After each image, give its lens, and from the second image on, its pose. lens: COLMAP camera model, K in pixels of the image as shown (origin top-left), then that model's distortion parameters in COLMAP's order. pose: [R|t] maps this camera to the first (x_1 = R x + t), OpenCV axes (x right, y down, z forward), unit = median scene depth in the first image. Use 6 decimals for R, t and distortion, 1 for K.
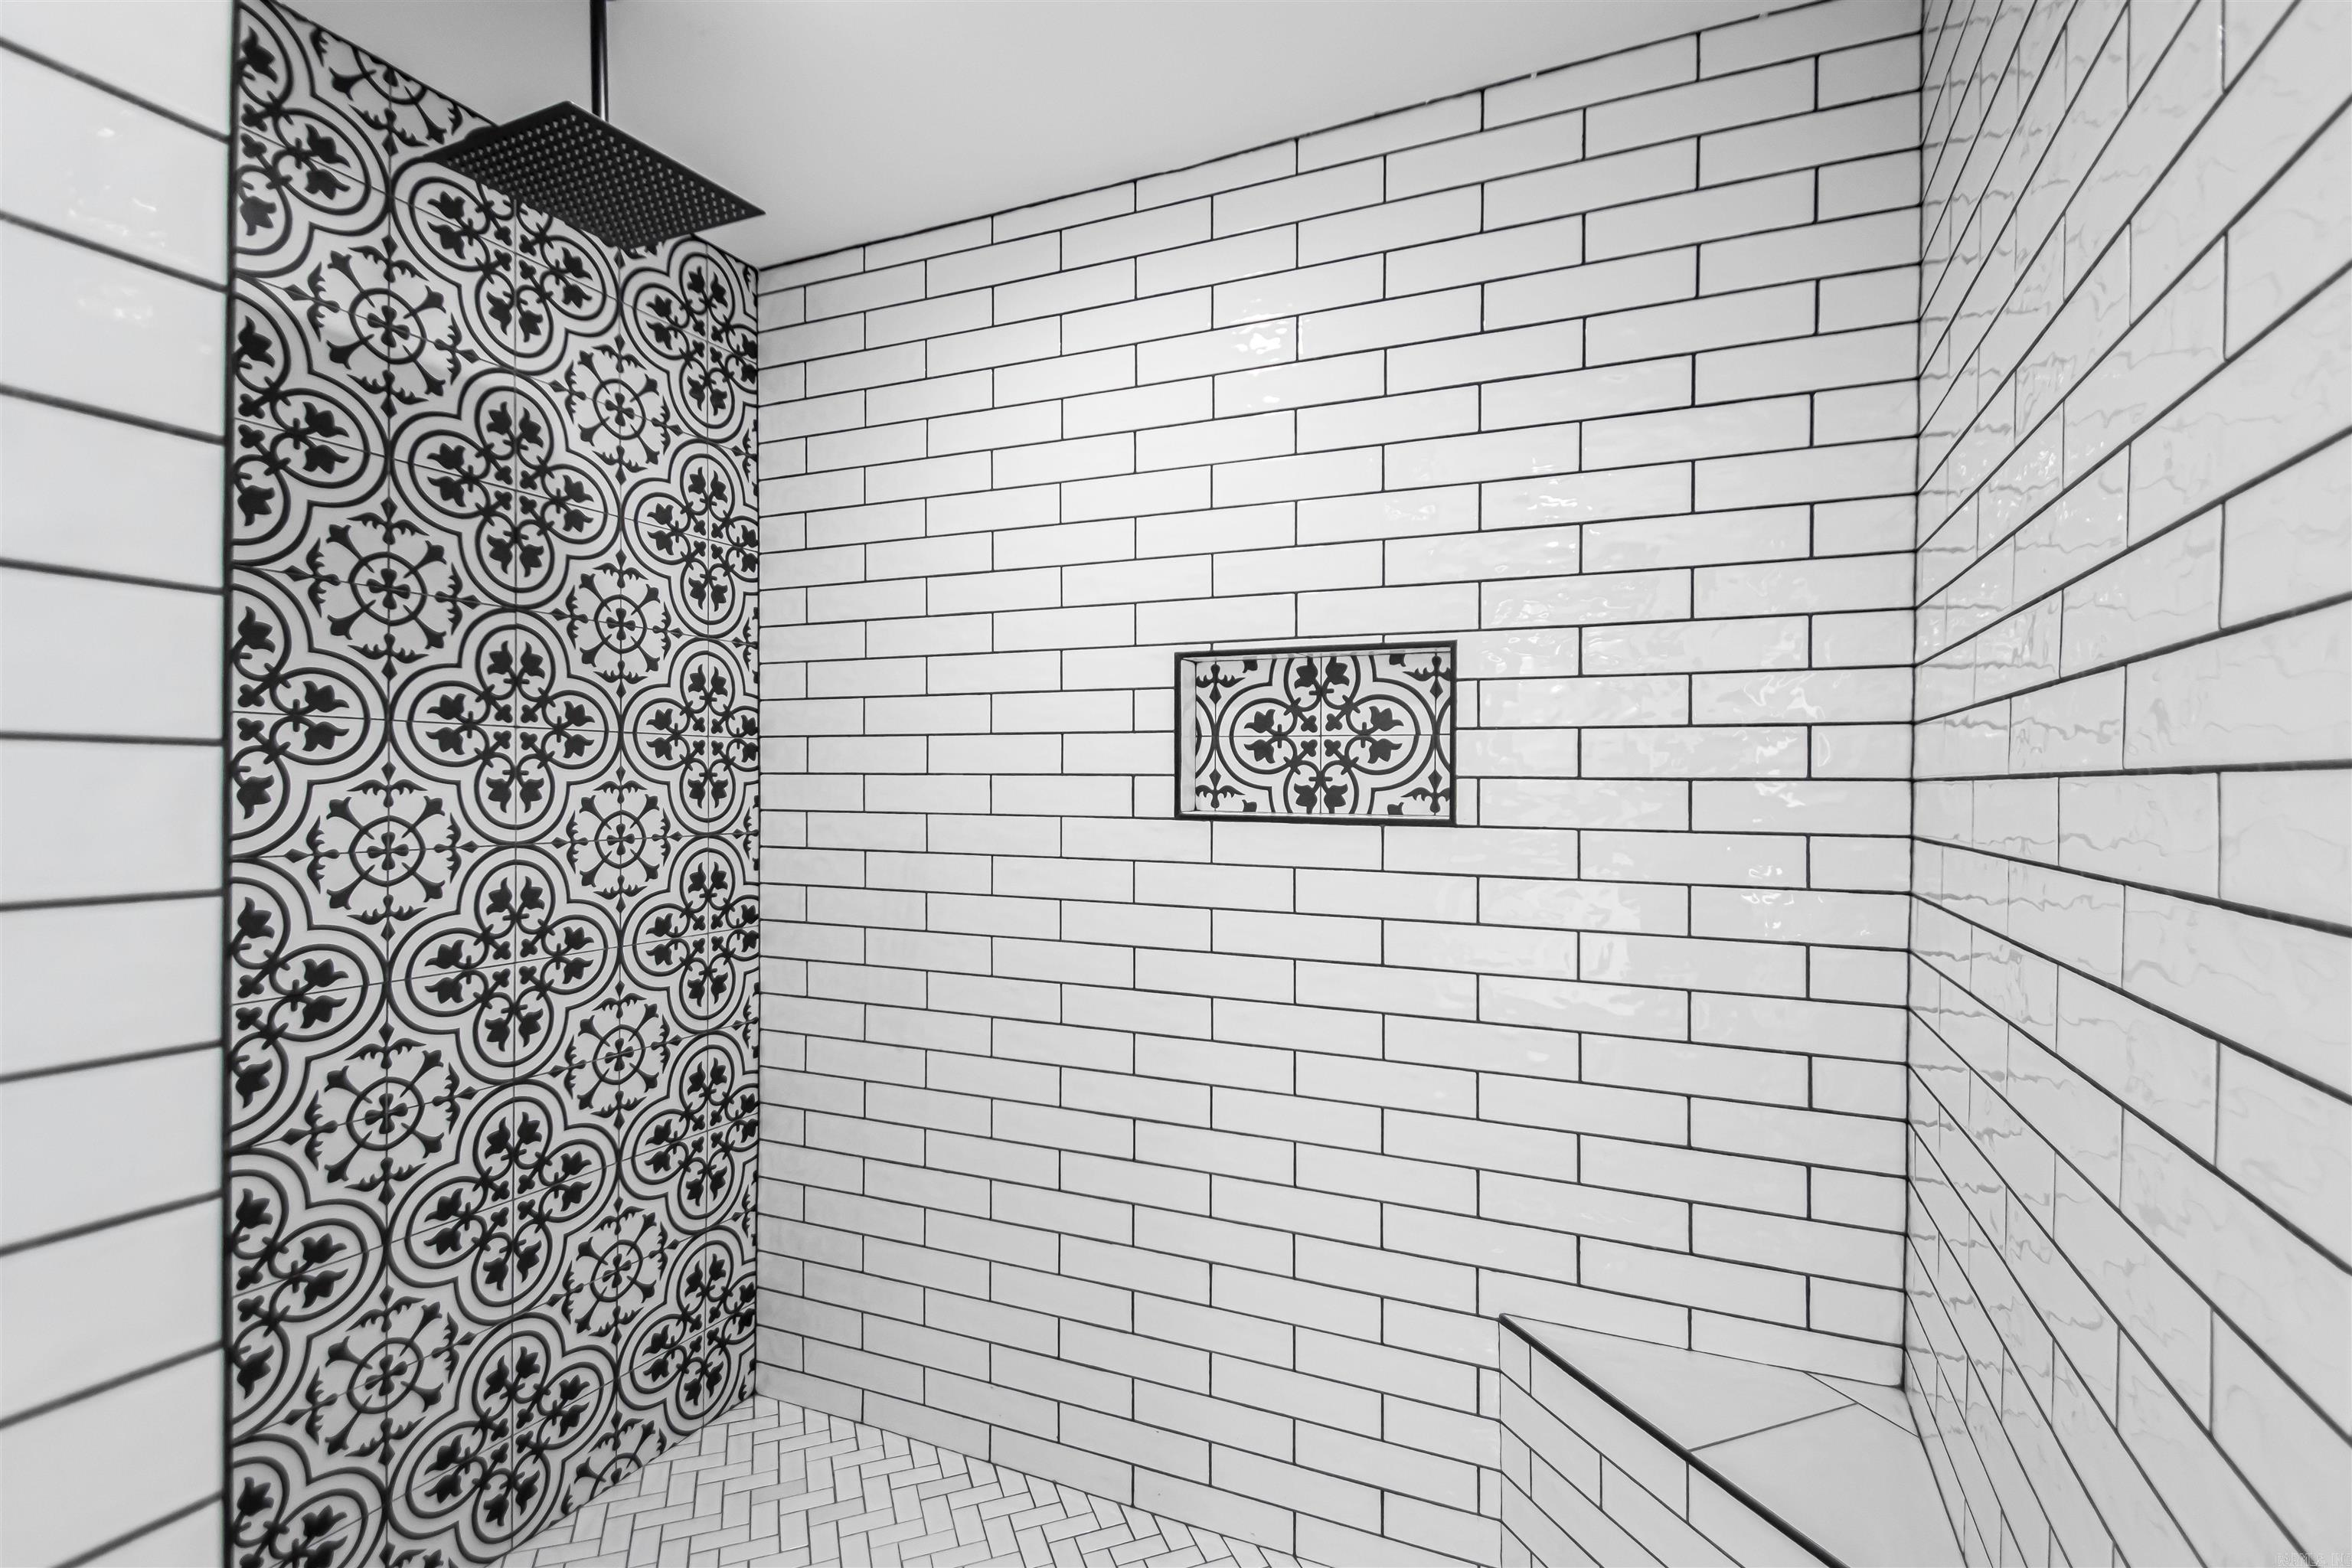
lens RADIAL K [[1117.7, 0, 1184.0], [0, 1117.7, 779.5], [0, 0, 1]] dist [0.031350, -0.025939]
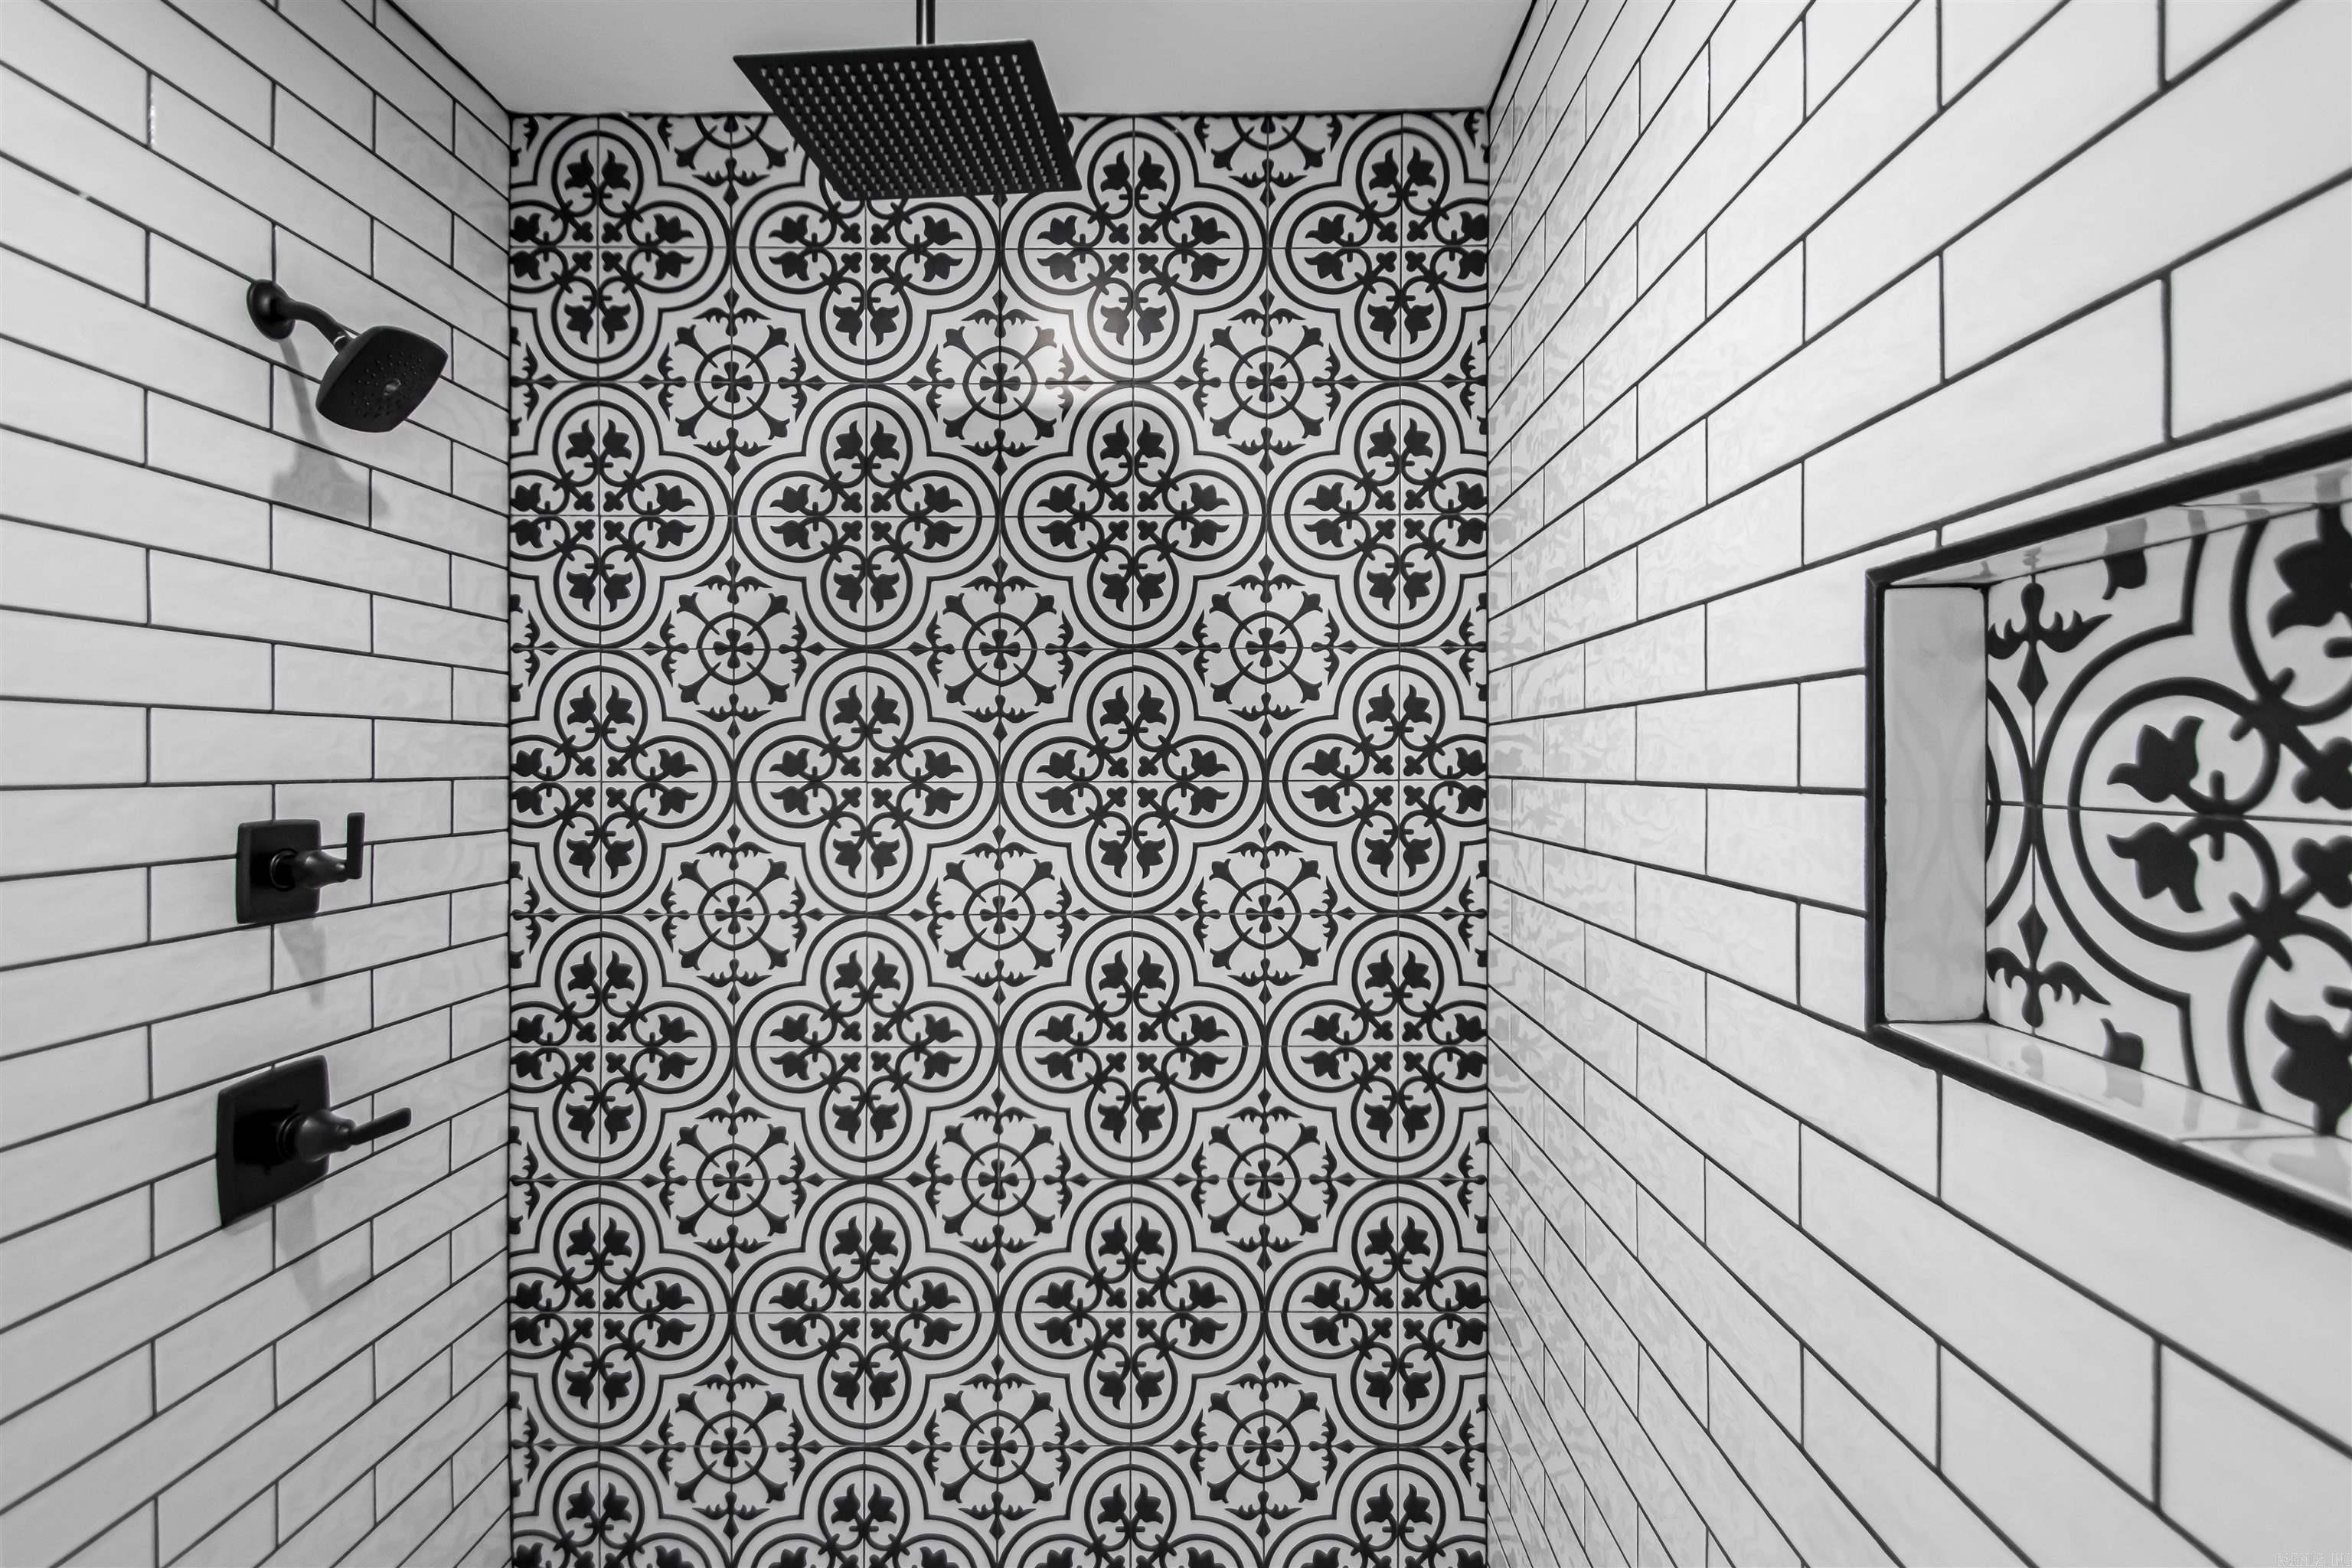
lens RADIAL K [[1136.2, 0, 1188.5], [0, 1136.2, 774.7], [0, 0, 1]] dist [0.017561, 0.000958]
pose [[0.399747, -0.002022, -0.916623, 0.247824], [0.011322, 0.999932, 0.002732, -0.053840], [0.916555, -0.011470, 0.399743, 0.676039]]
